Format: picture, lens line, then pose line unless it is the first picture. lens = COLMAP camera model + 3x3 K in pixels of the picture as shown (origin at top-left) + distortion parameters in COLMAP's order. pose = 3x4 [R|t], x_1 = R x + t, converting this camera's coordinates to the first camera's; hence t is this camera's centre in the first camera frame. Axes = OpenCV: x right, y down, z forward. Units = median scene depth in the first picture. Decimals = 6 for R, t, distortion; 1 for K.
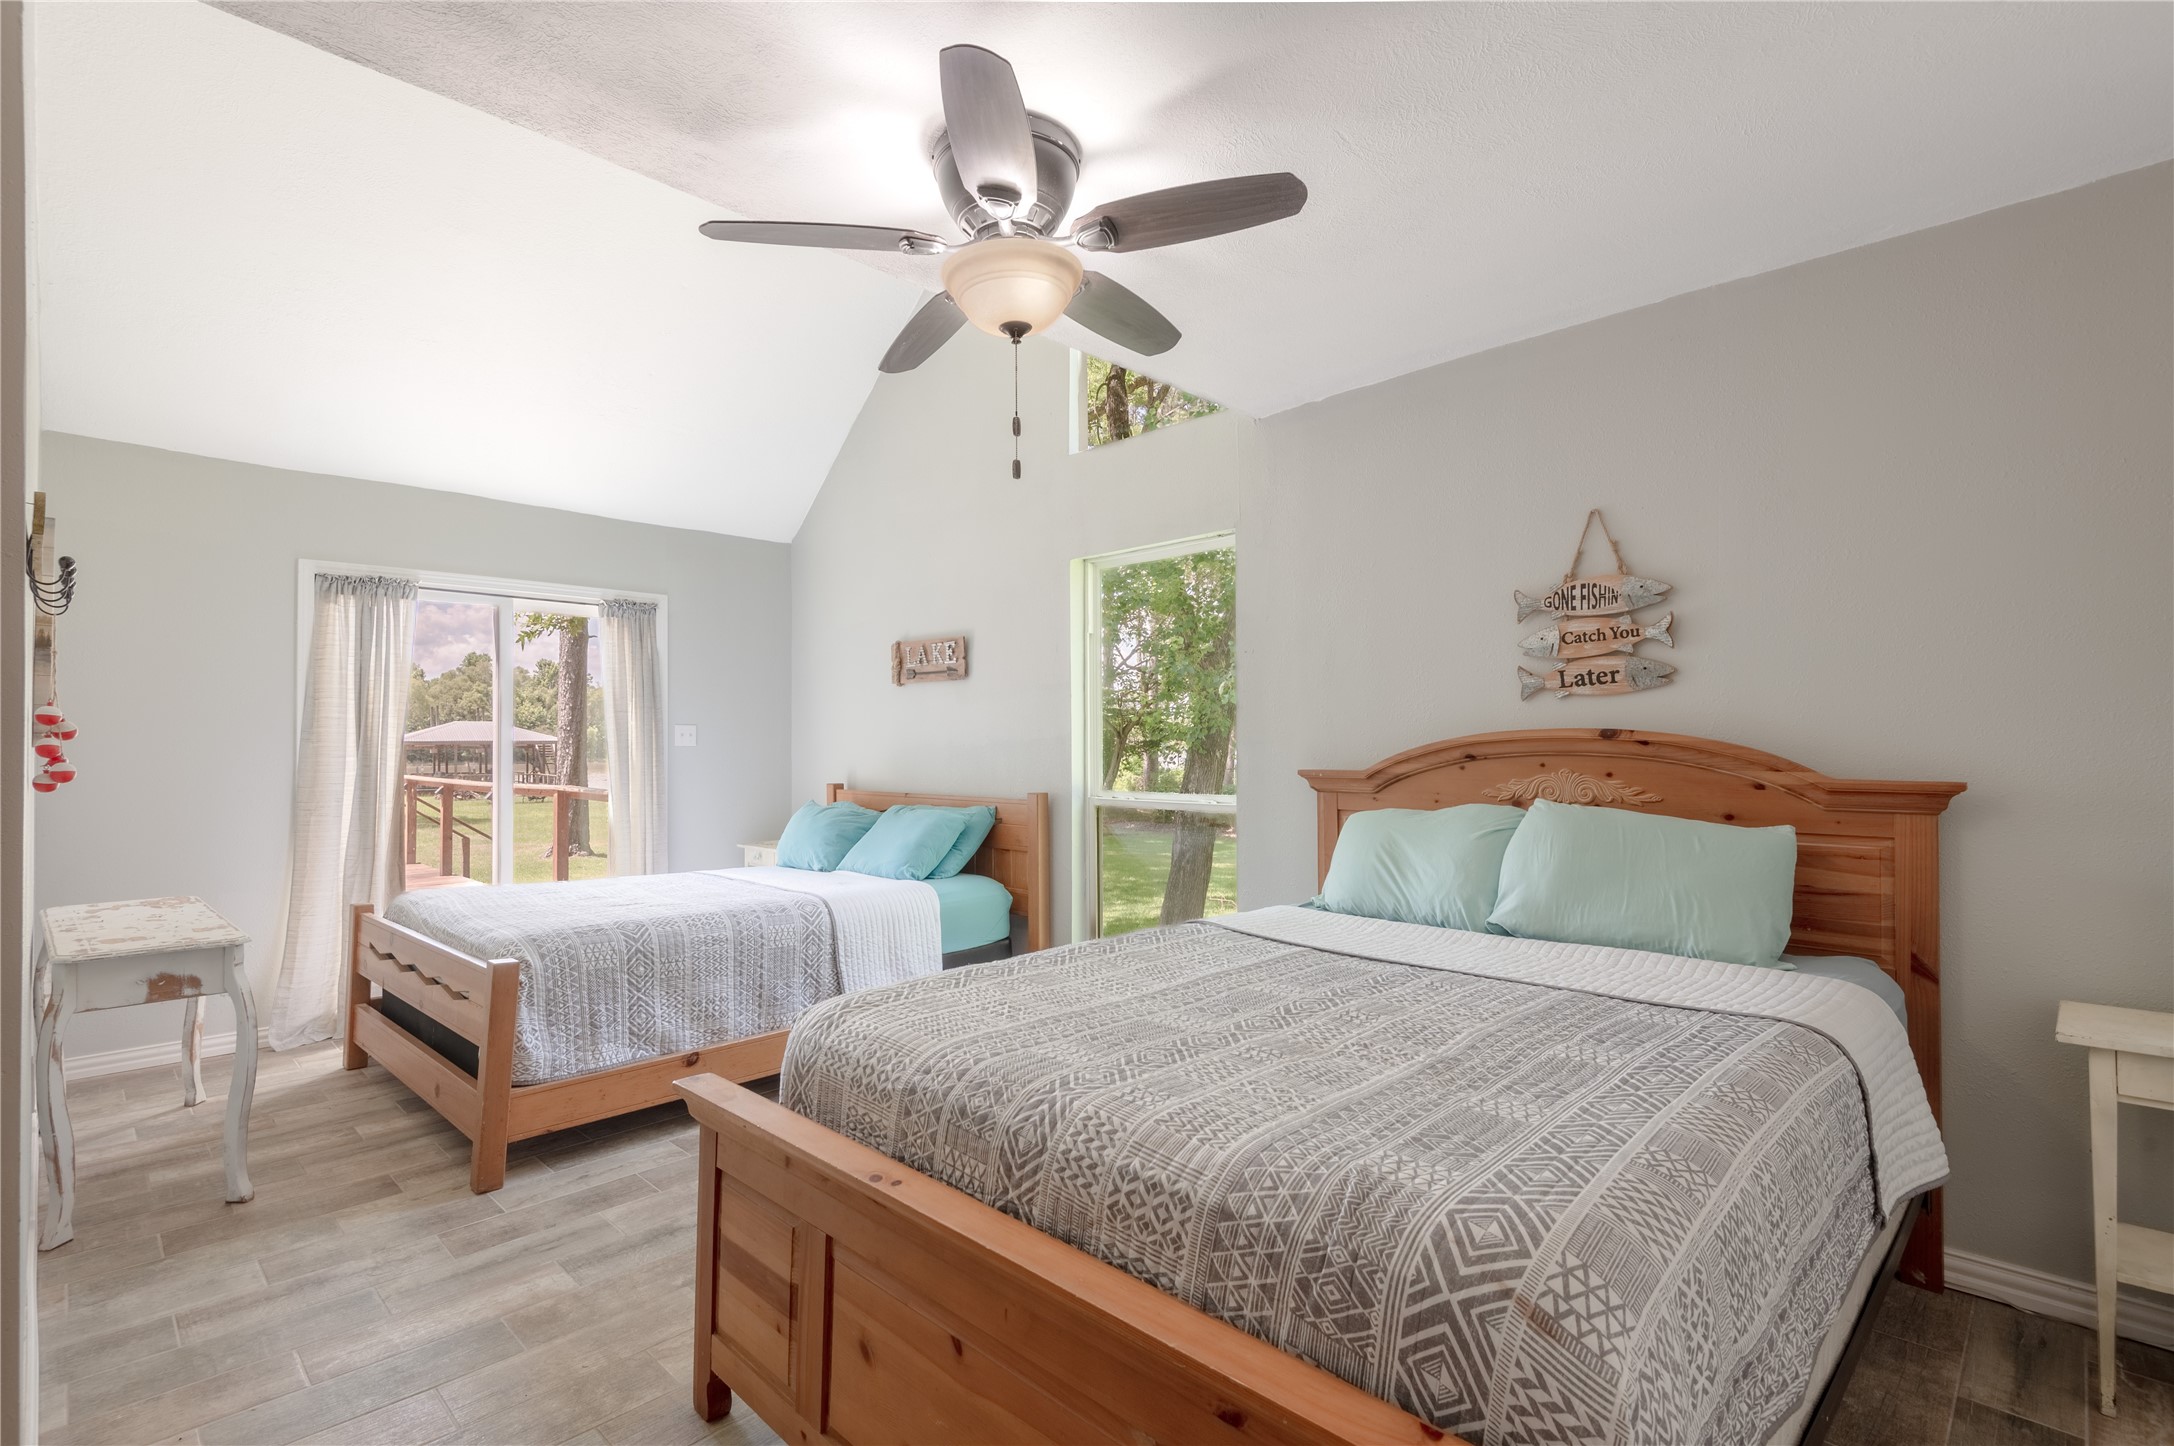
lens RADIAL K [[1004.4, 0, 1069.4], [0, 1004.4, 720.9], [0, 0, 1]] dist [0.003510, -0.000281]
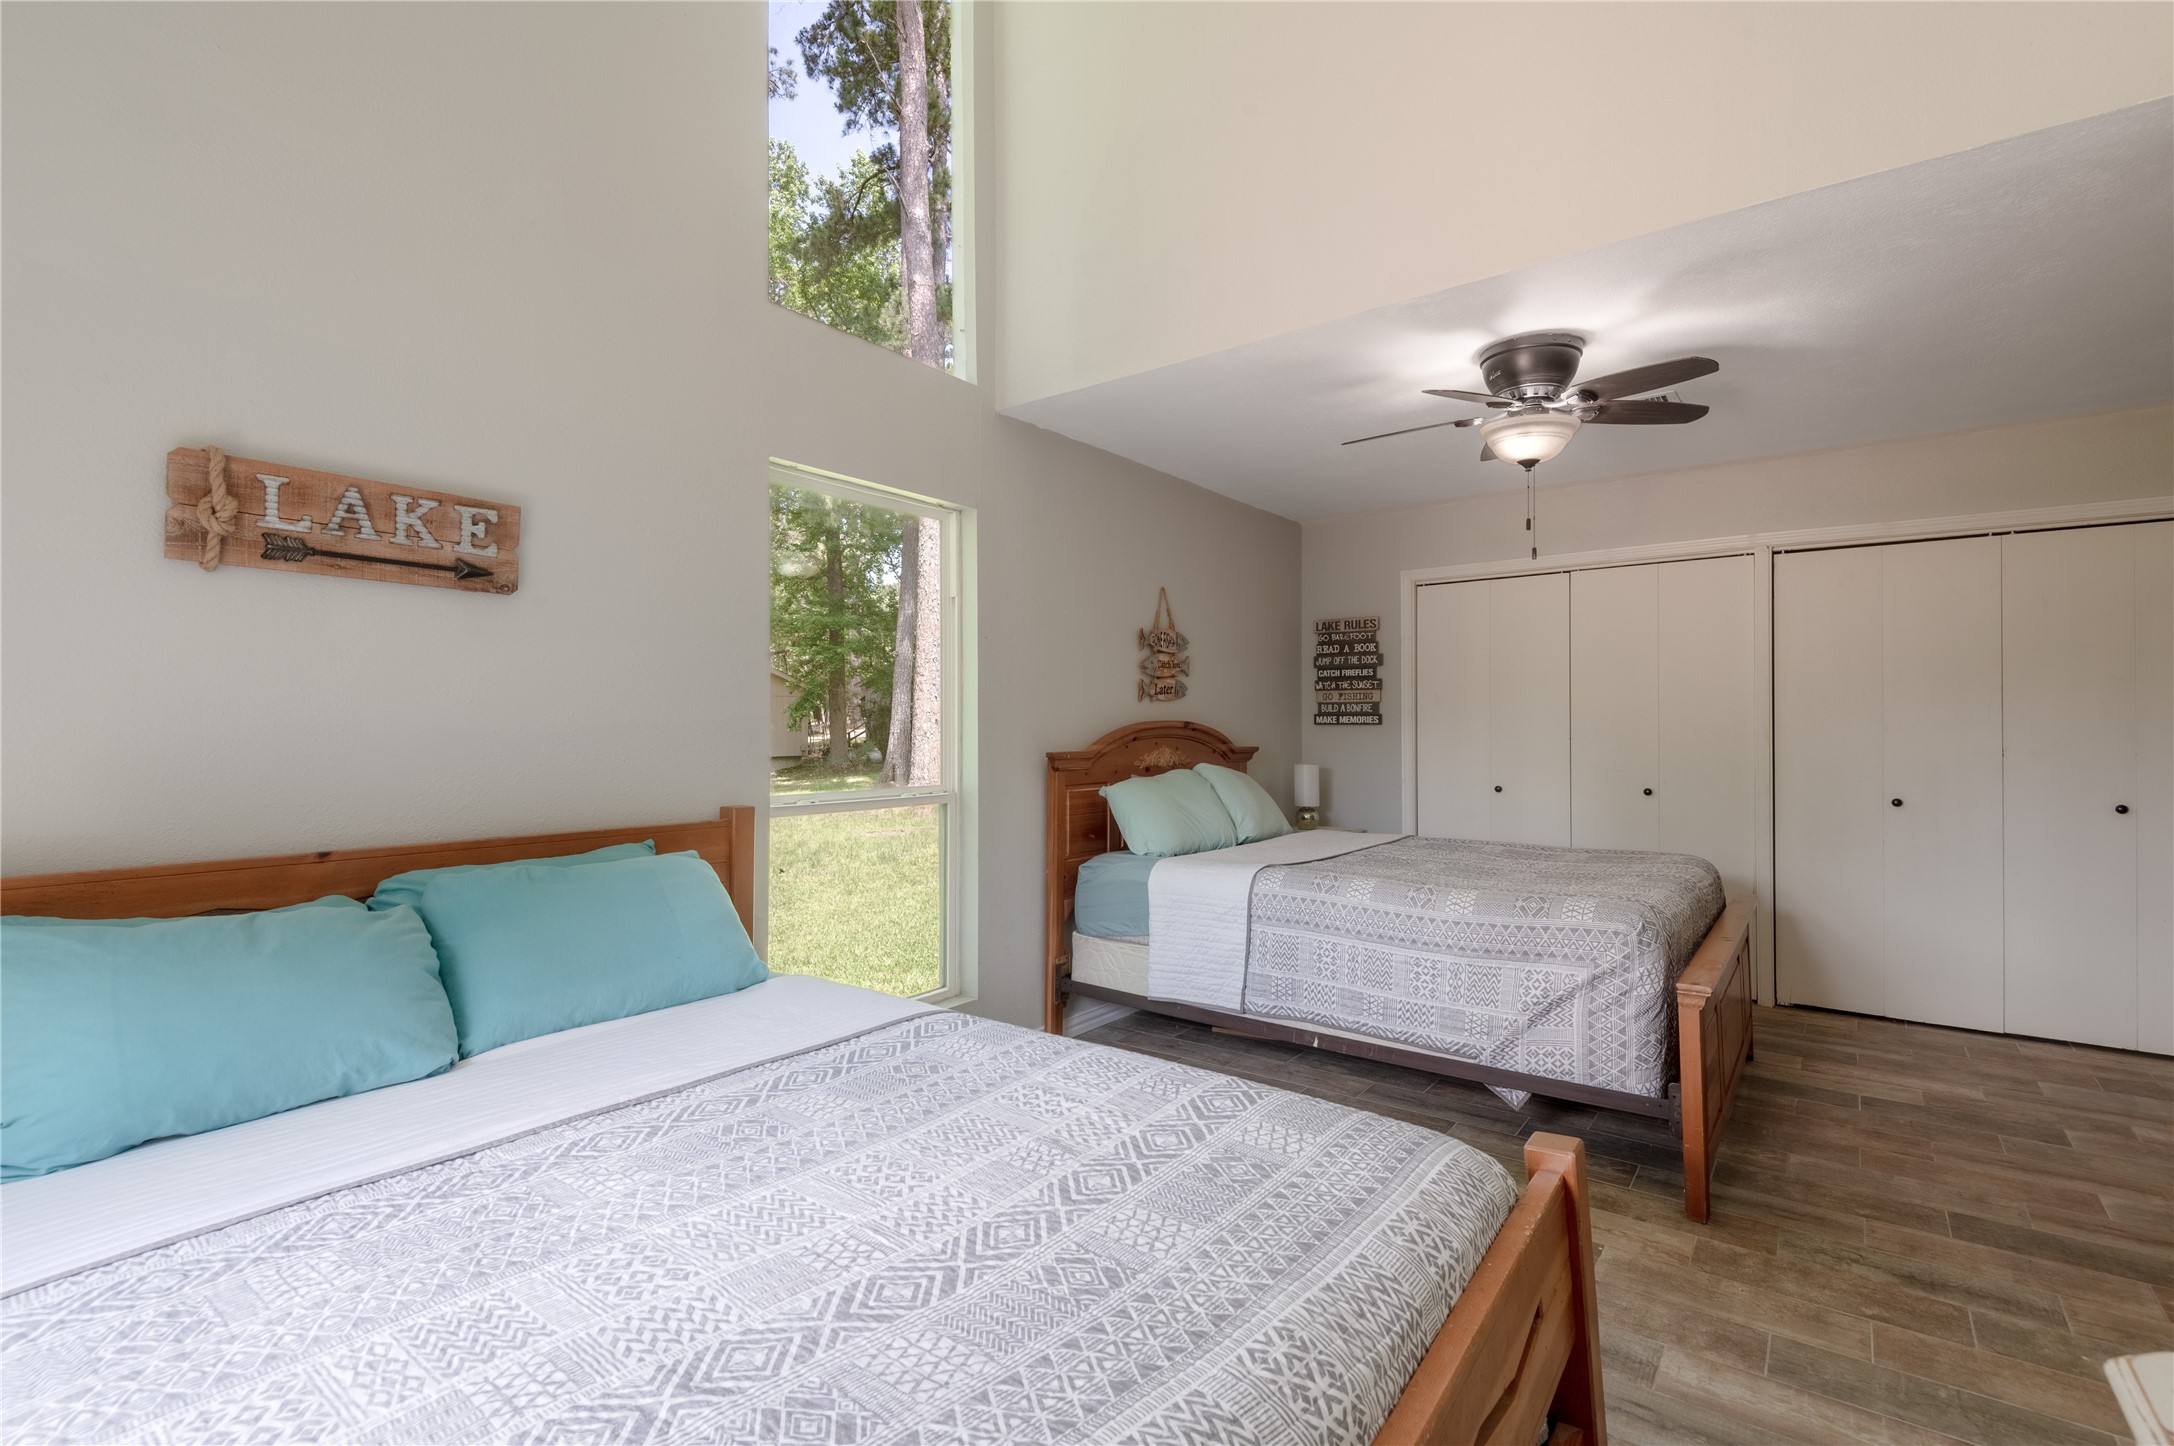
lens RADIAL K [[1004.4, 0, 1069.4], [0, 1004.4, 720.9], [0, 0, 1]] dist [0.003510, -0.000281]
pose [[-0.141171, 0.014739, 0.989876, -1.073038], [-0.019196, 0.999660, -0.017622, 0.038964], [-0.989799, -0.021489, -0.140840, 1.377093]]
